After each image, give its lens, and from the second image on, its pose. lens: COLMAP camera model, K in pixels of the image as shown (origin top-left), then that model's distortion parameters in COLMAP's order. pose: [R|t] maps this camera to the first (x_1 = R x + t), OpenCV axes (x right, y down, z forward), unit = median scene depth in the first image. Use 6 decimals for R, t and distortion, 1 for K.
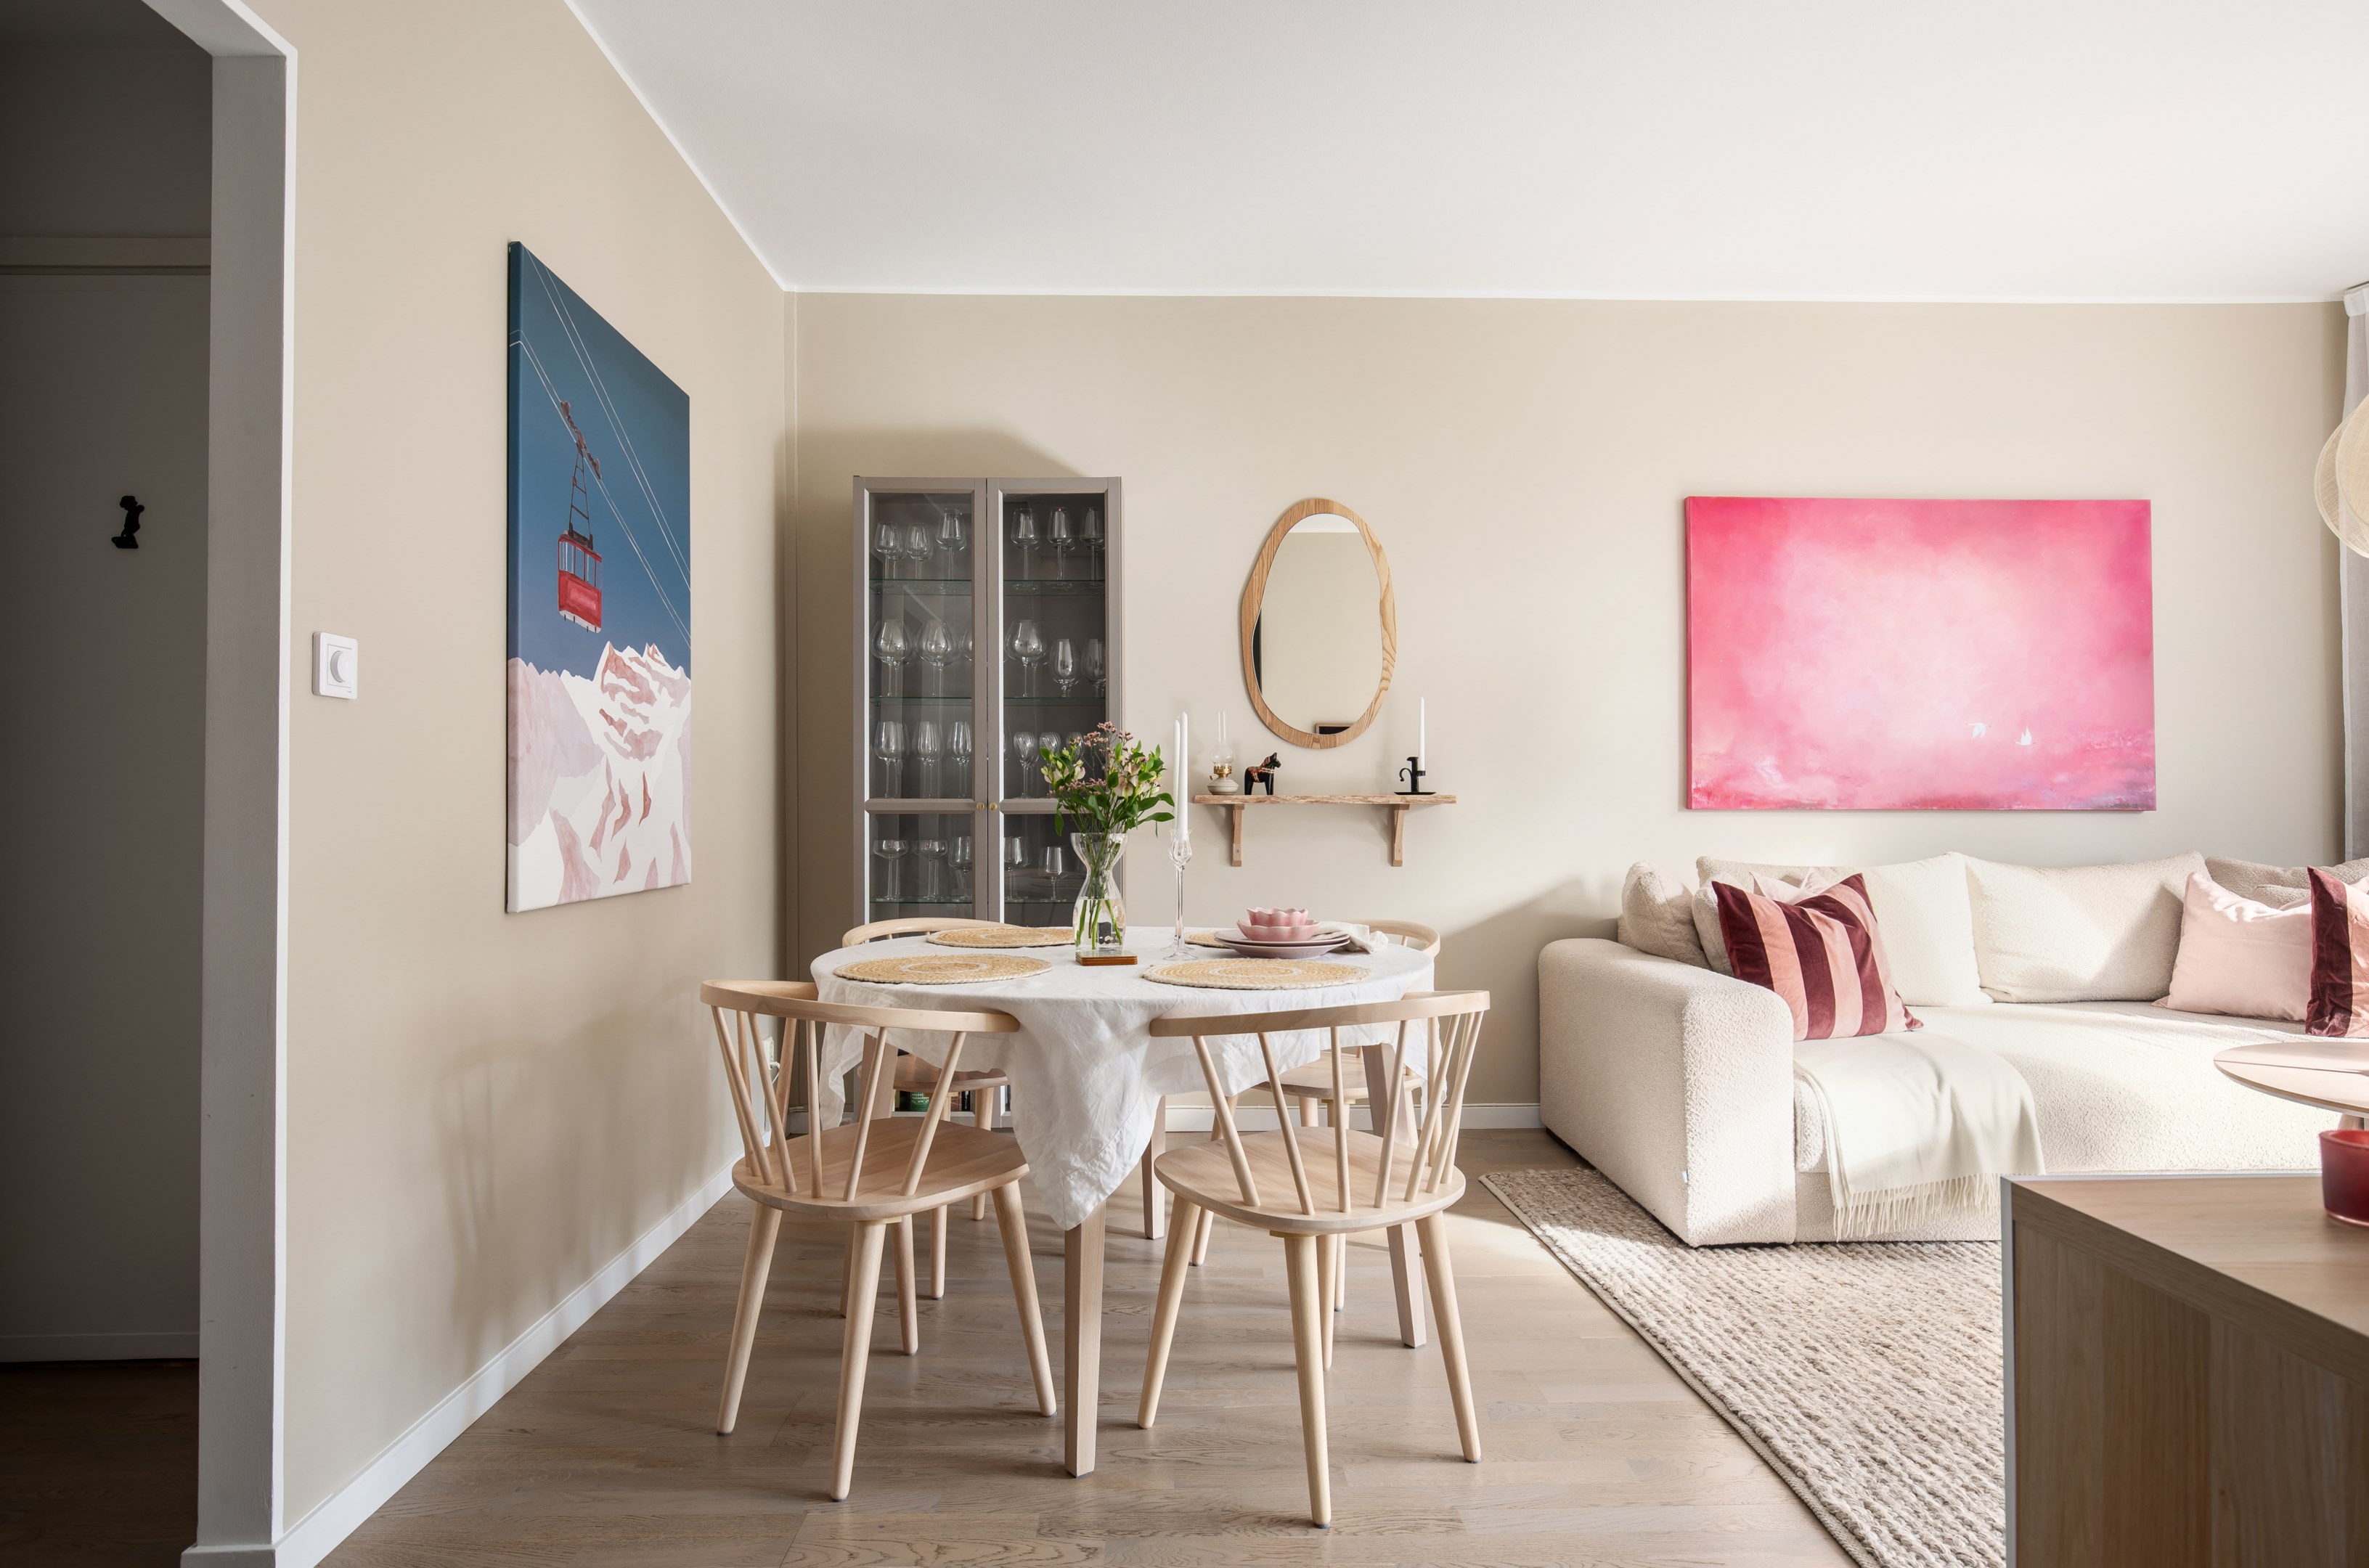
lens RADIAL K [[1325.6, 0, 1184.5], [0, 1325.6, 784.0], [0, 0, 1]] dist [-0.003656, -0.000492]
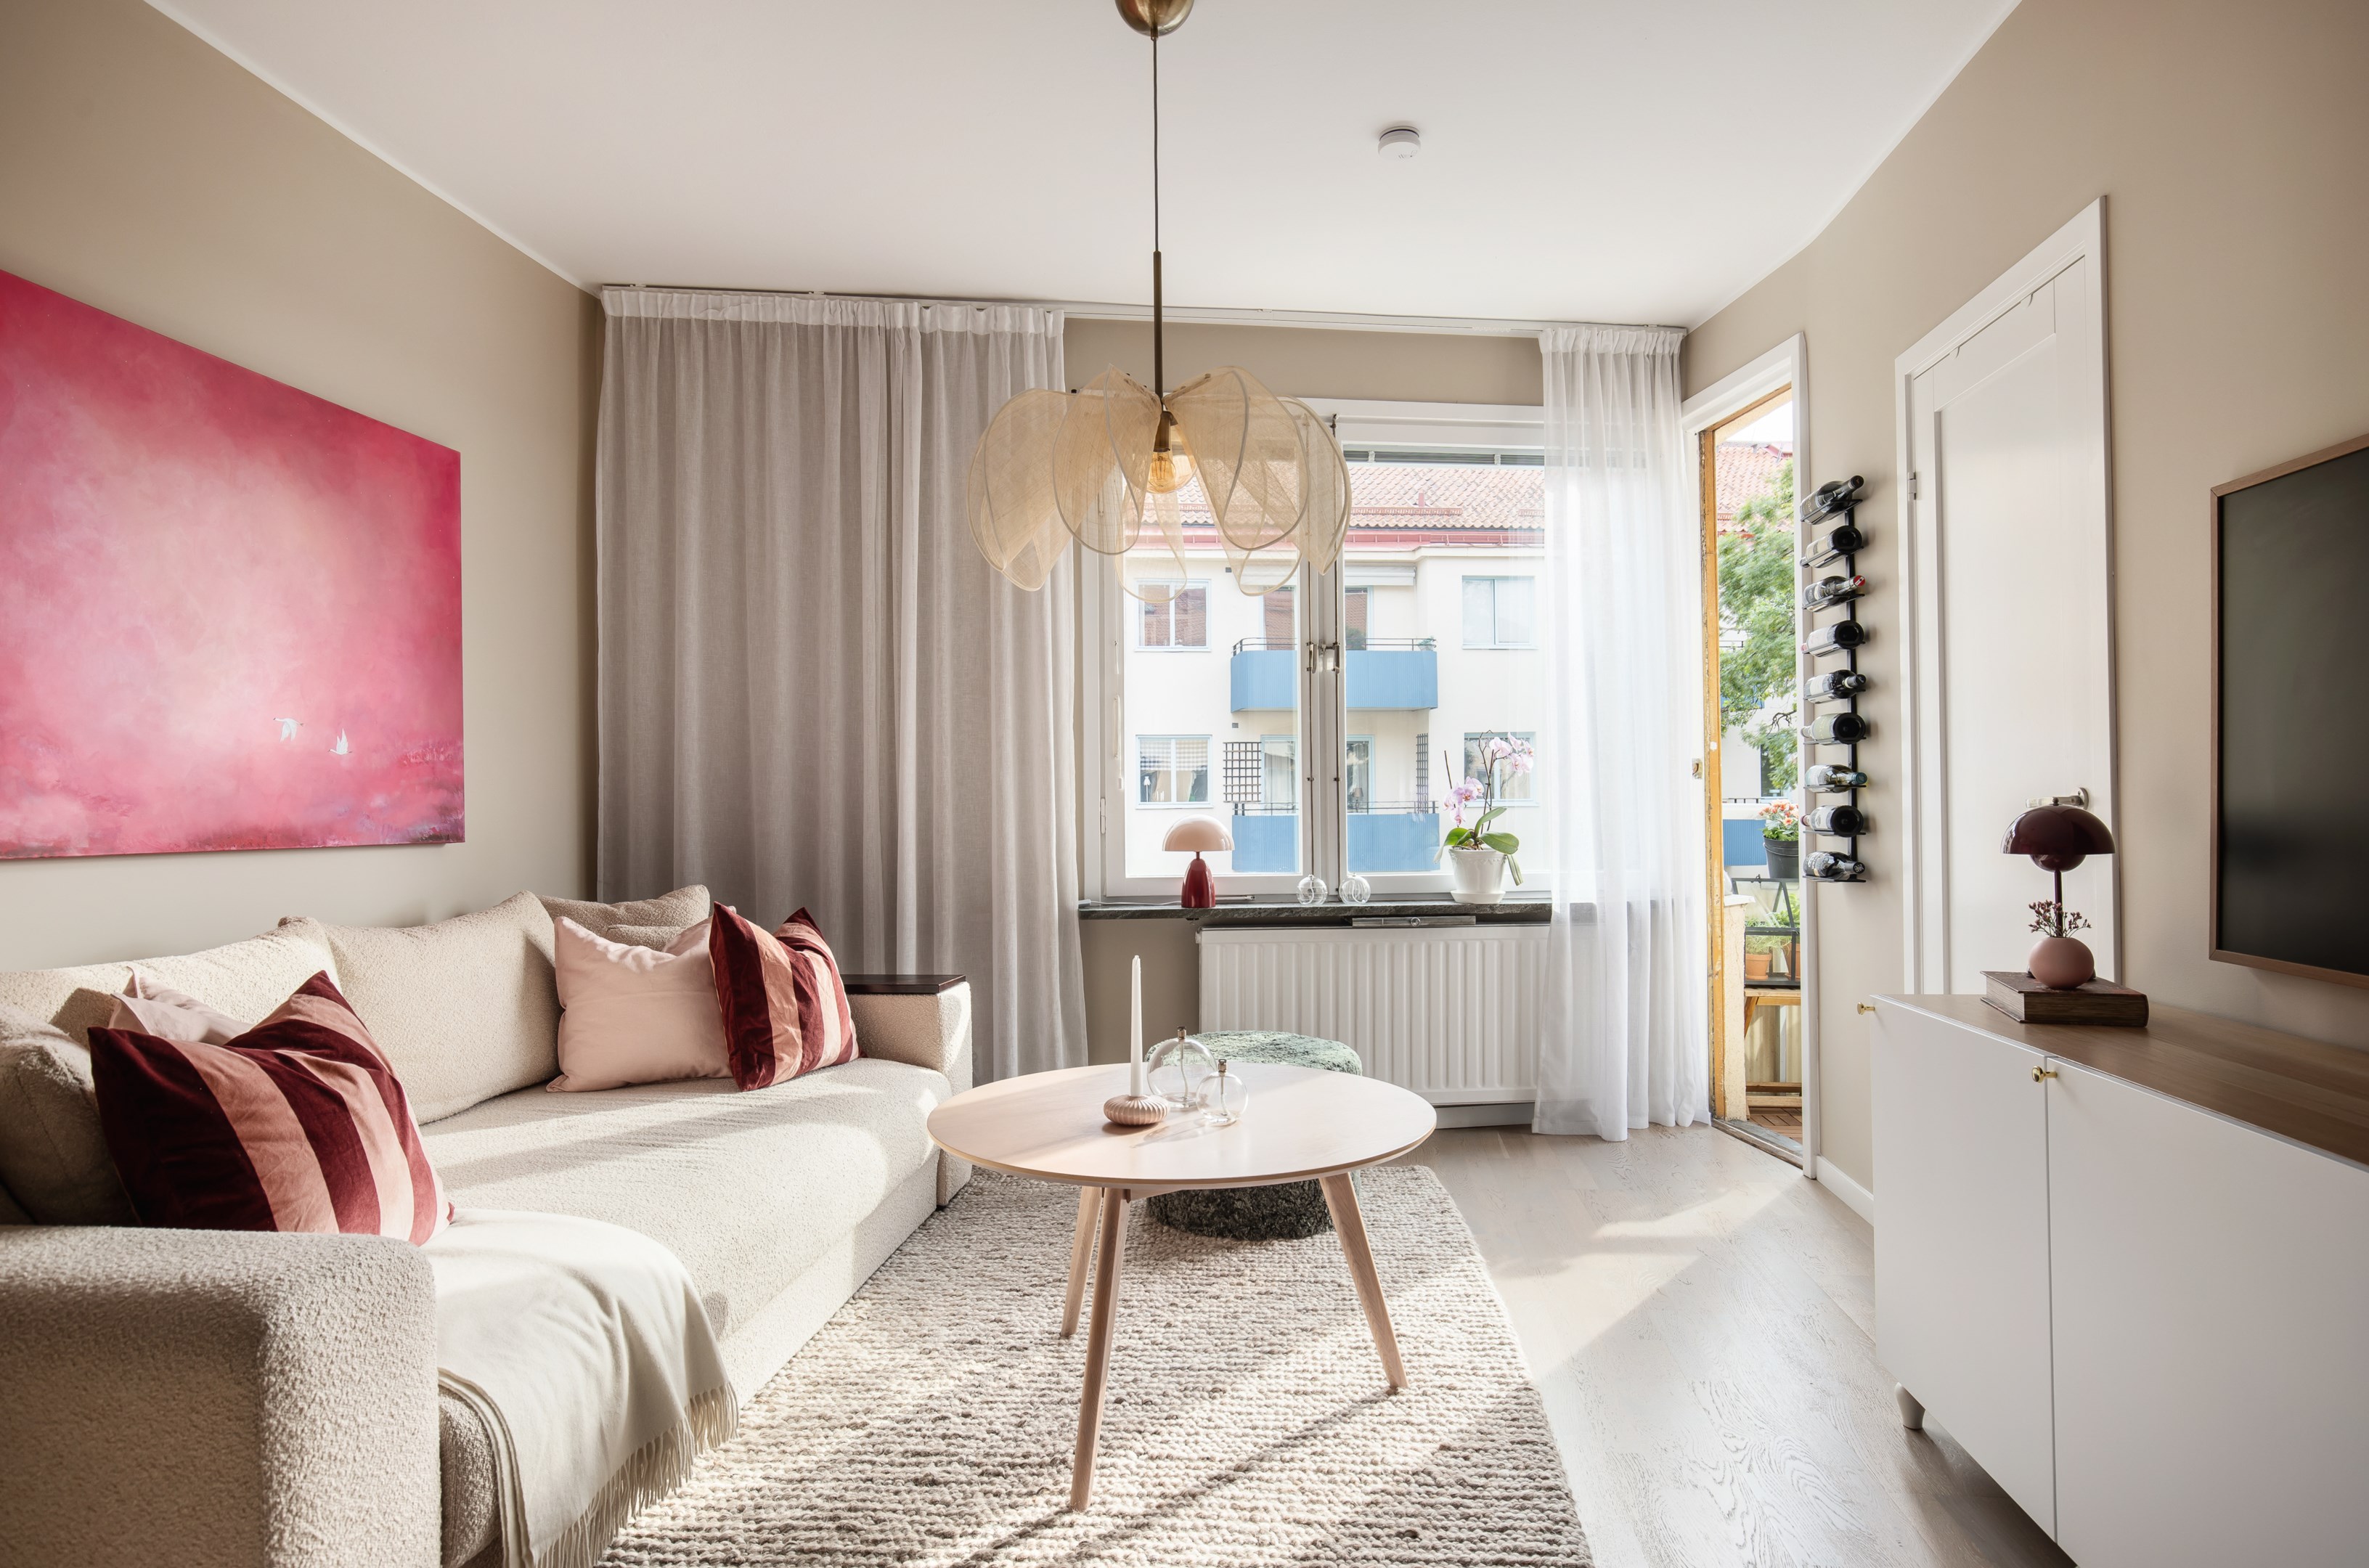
lens RADIAL K [[1353.4, 0, 1193.8], [0, 1353.4, 785.0], [0, 0, 1]] dist [-0.004689, -0.001535]
pose [[0.136783, 0.014766, 0.990491, -0.012739], [-0.003375, 0.999890, -0.014440, -0.004317], [-0.990595, -0.001368, 0.136818, 0.455409]]
